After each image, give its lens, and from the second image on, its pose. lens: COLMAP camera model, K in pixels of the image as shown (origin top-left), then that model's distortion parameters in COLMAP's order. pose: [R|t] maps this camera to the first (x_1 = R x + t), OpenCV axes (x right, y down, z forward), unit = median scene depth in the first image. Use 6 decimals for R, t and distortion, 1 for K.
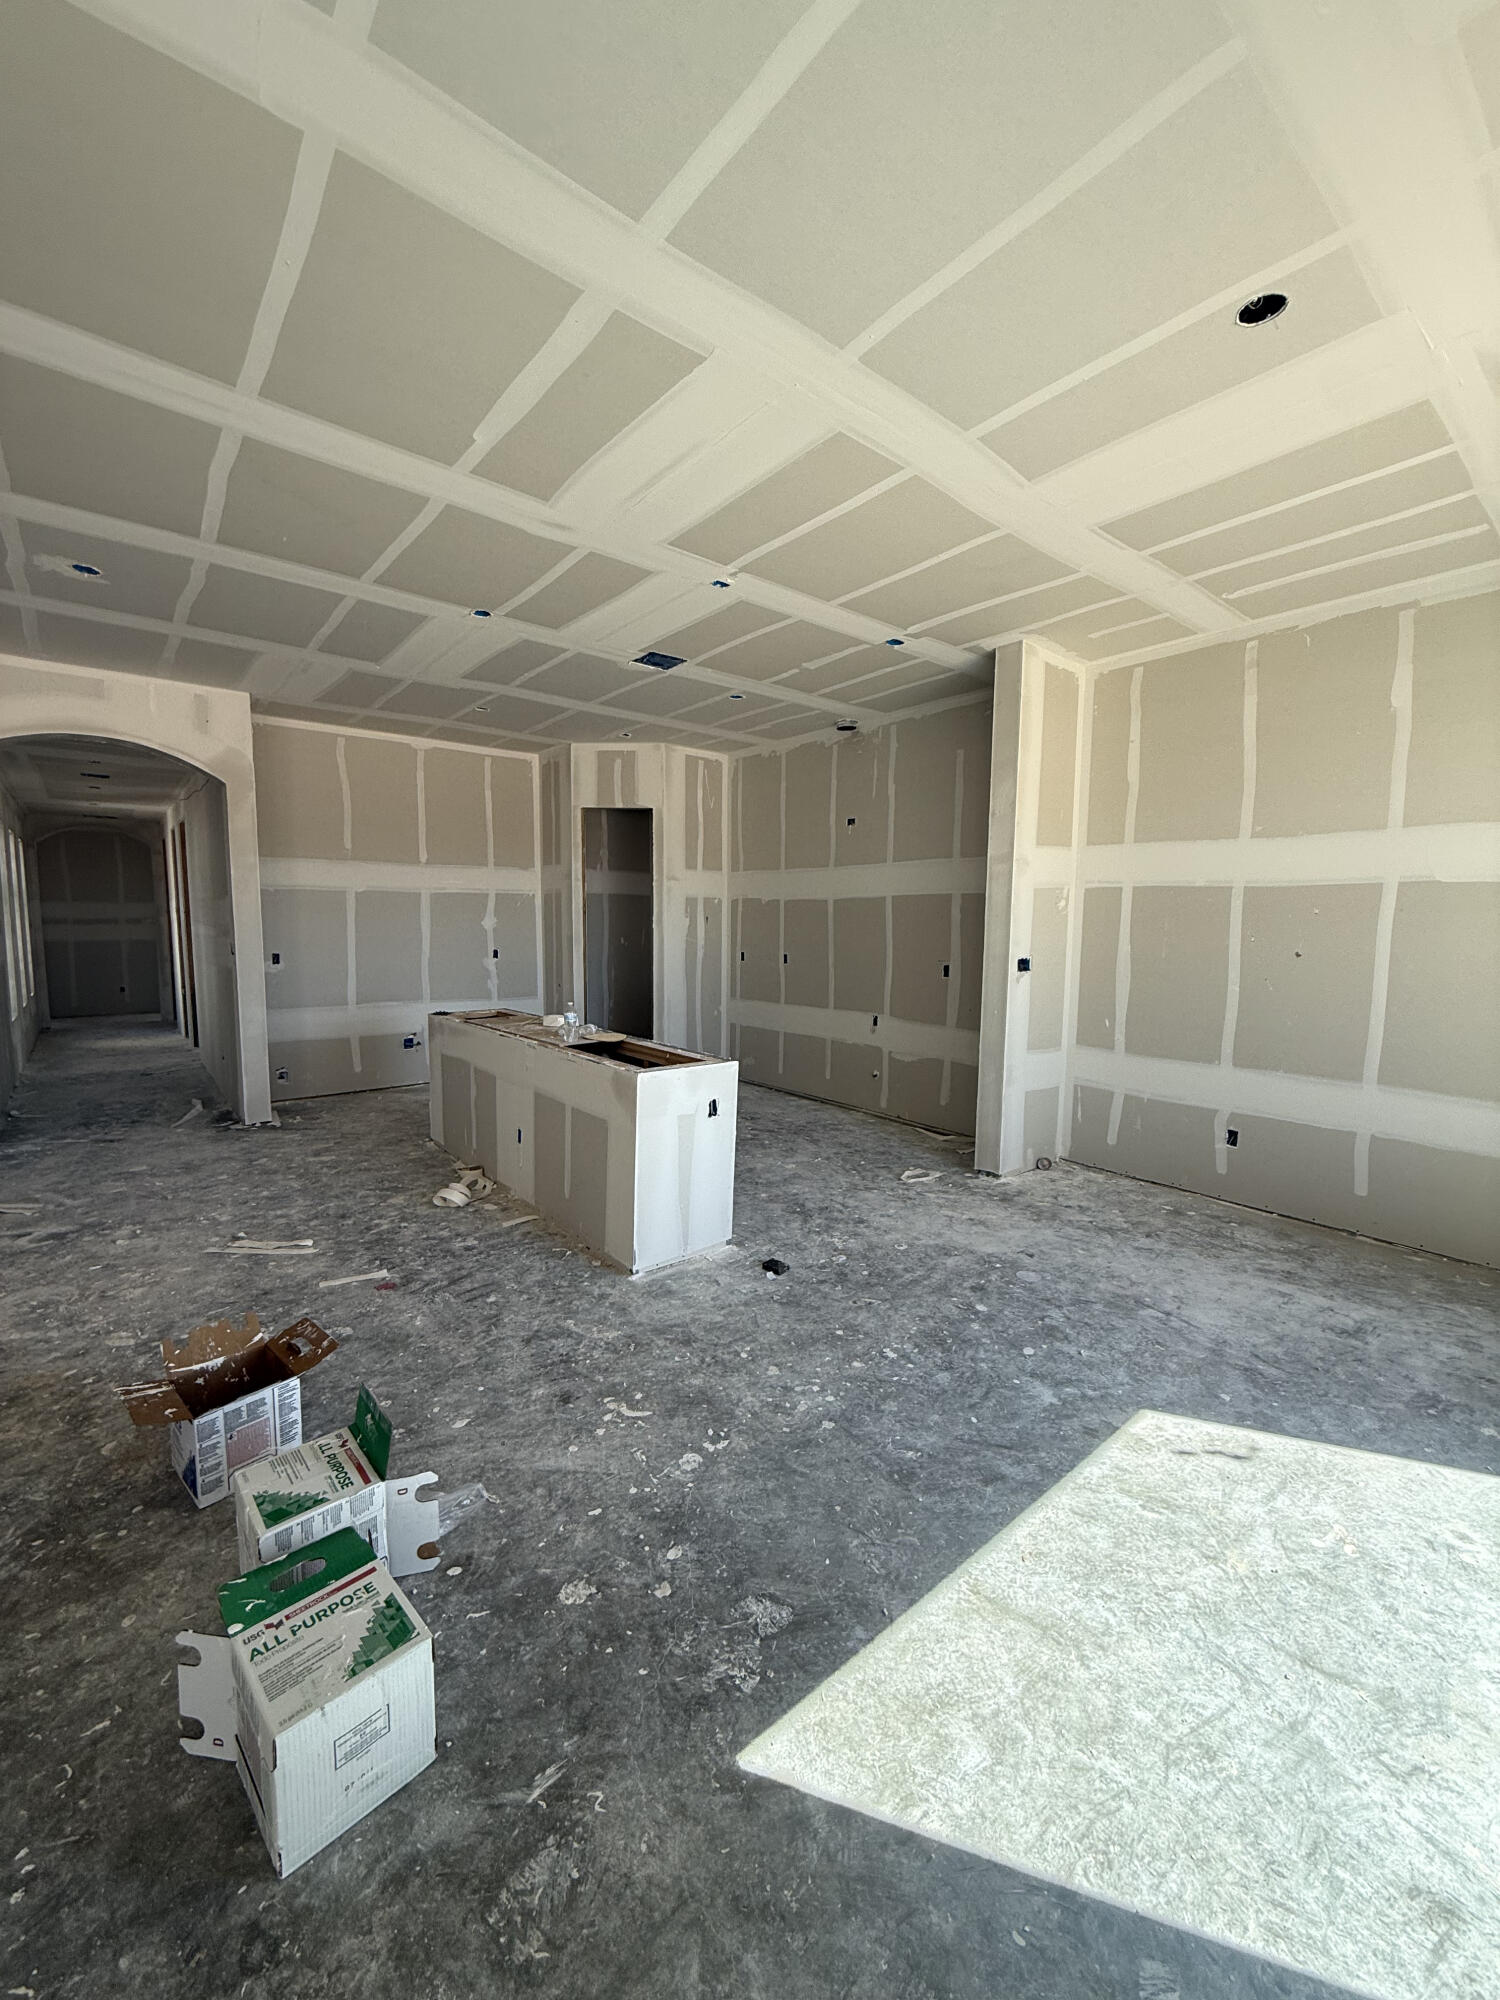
lens RADIAL K [[805.6, 0, 743.8], [0, 805.6, 1000.3], [0, 0, 1]] dist [0.001185, 0.000291]
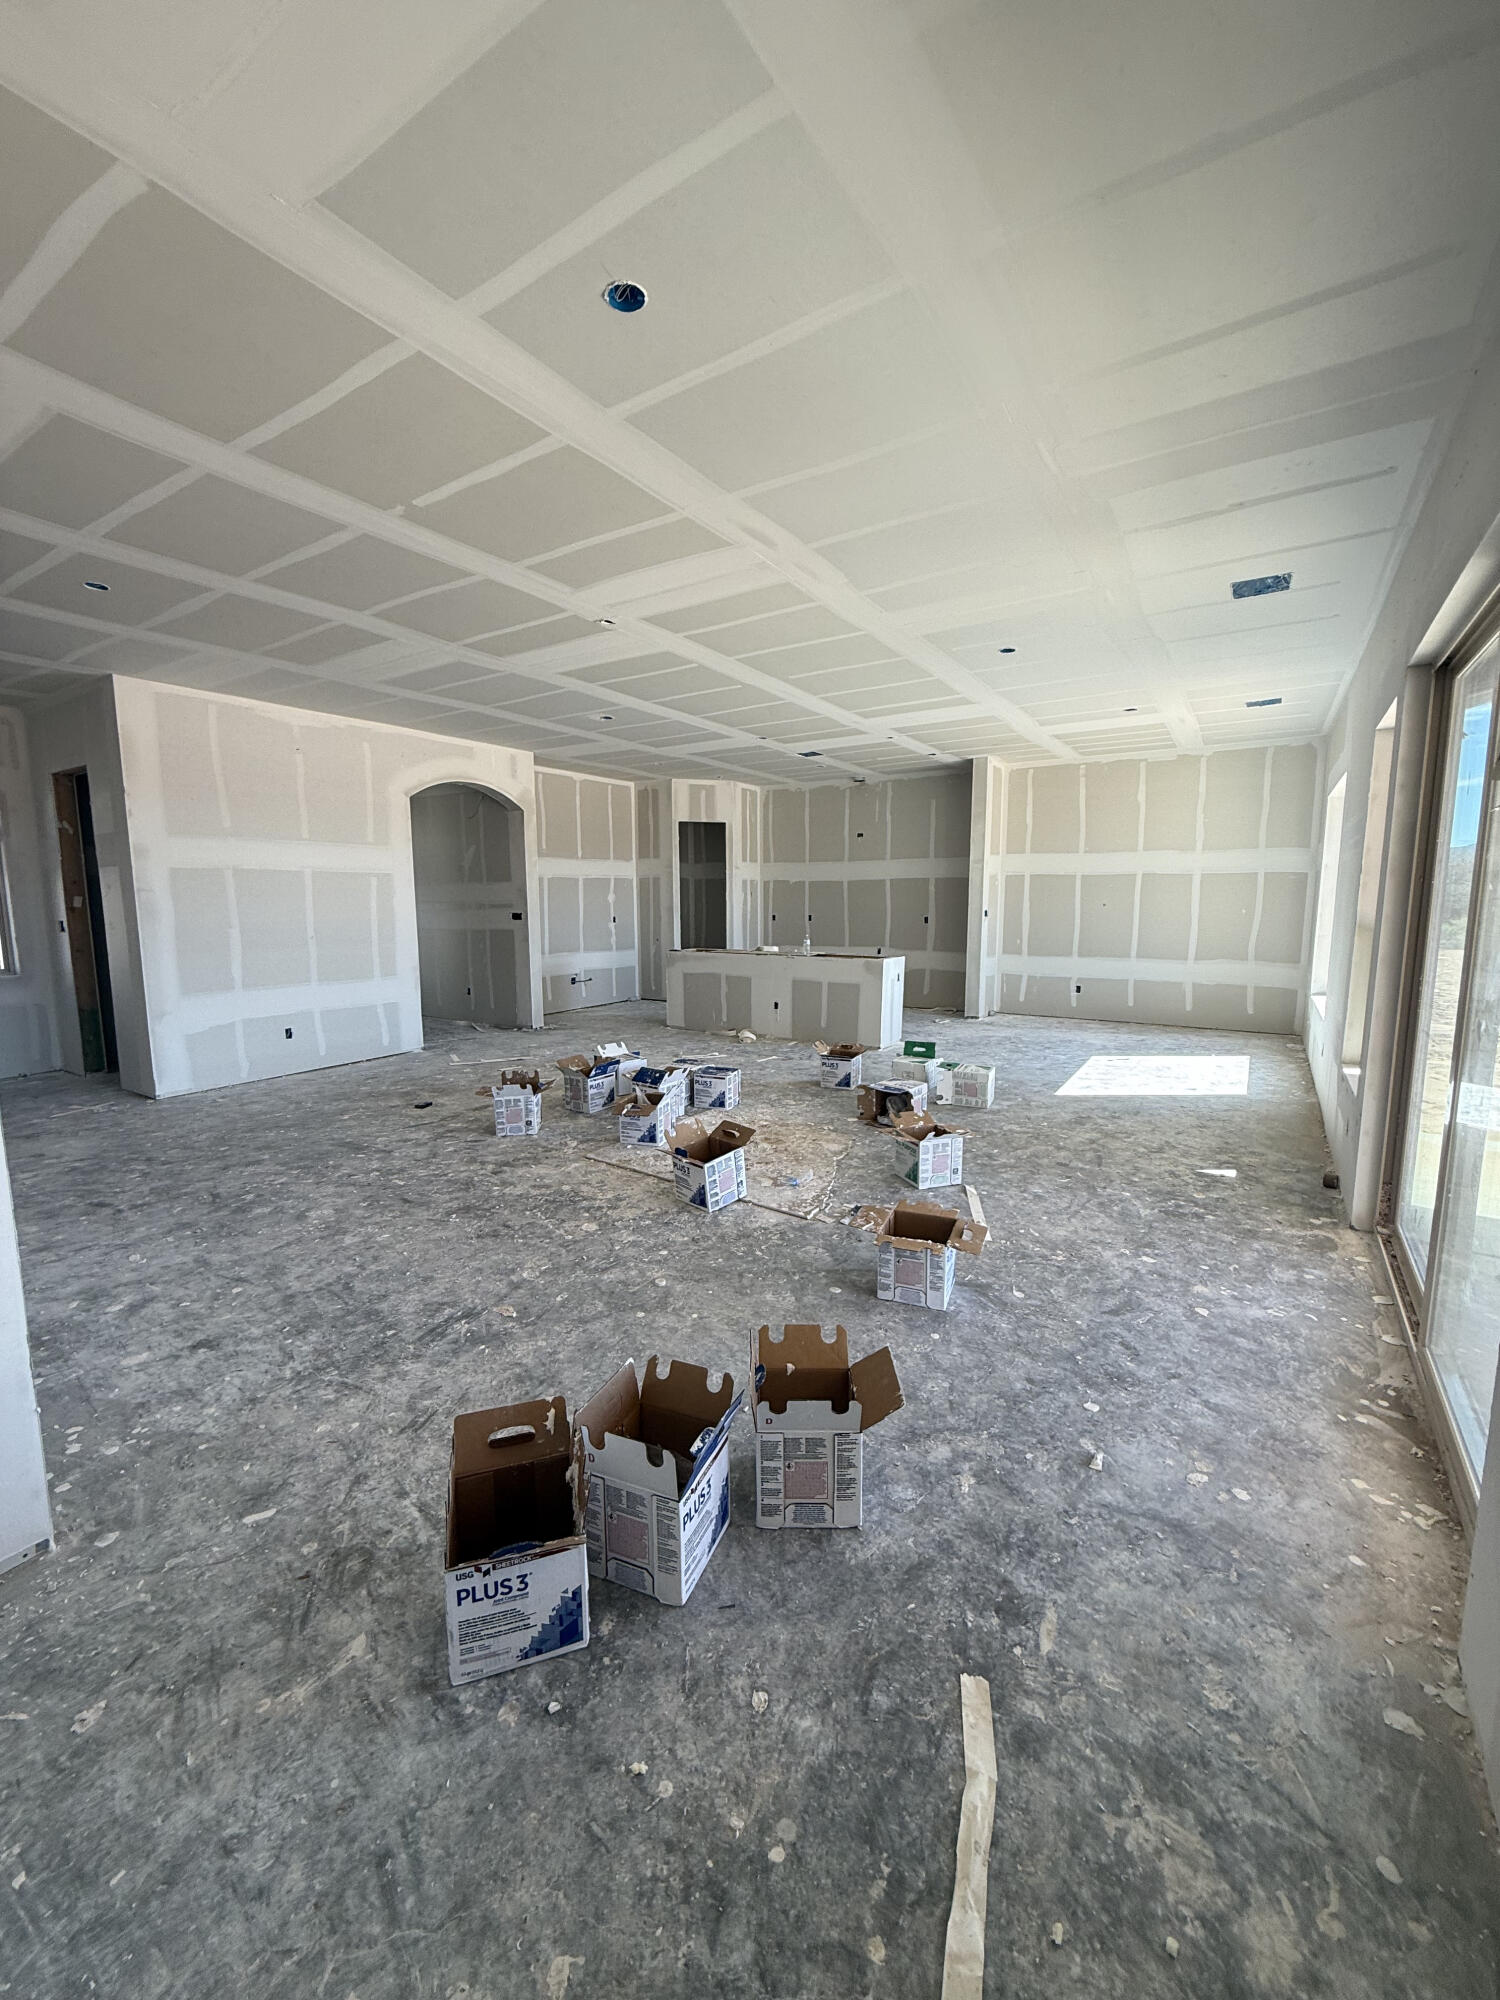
lens RADIAL K [[805.6, 0, 749.4], [0, 805.6, 999.7], [0, 0, 1]] dist [0.001185, 0.000291]
pose [[0.948580, -0.054093, 0.311882, -0.583477], [0.045073, 0.998333, 0.036063, 0.049515], [-0.313312, -0.020151, 0.949436, -0.504576]]
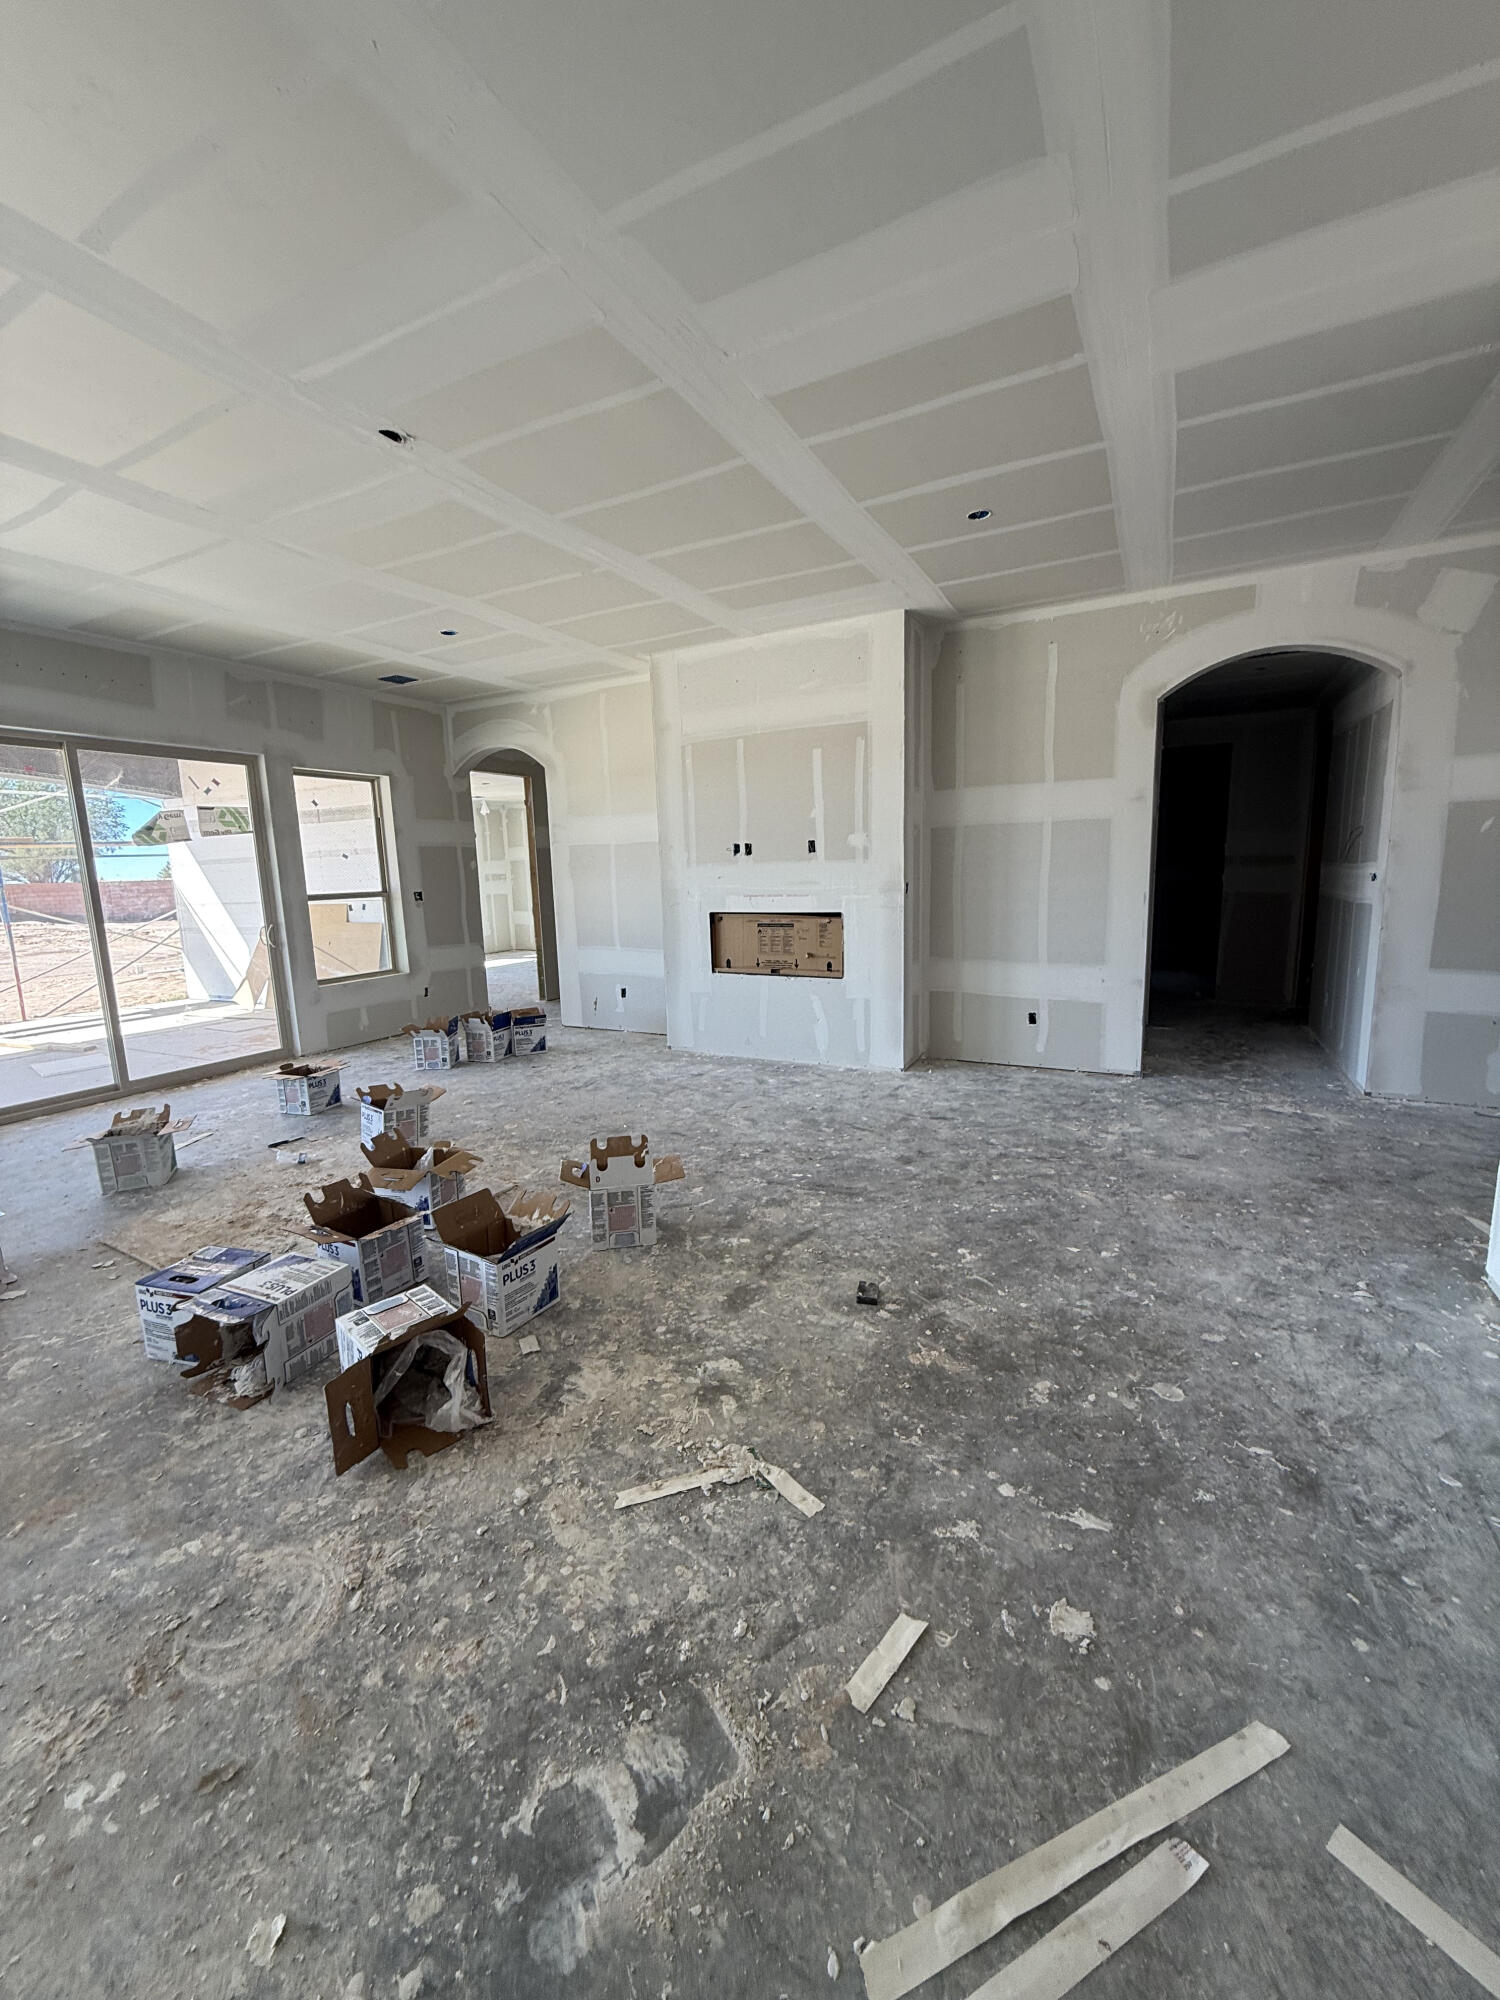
lens RADIAL K [[805.6, 0, 745.0], [0, 805.6, 1001.1], [0, 0, 1]] dist [0.001185, 0.000291]
pose [[-0.919228, 0.081122, -0.385277, -0.455415], [-0.020206, 0.967535, 0.251928, -0.061250], [0.393206, 0.239365, -0.887747, 0.674265]]
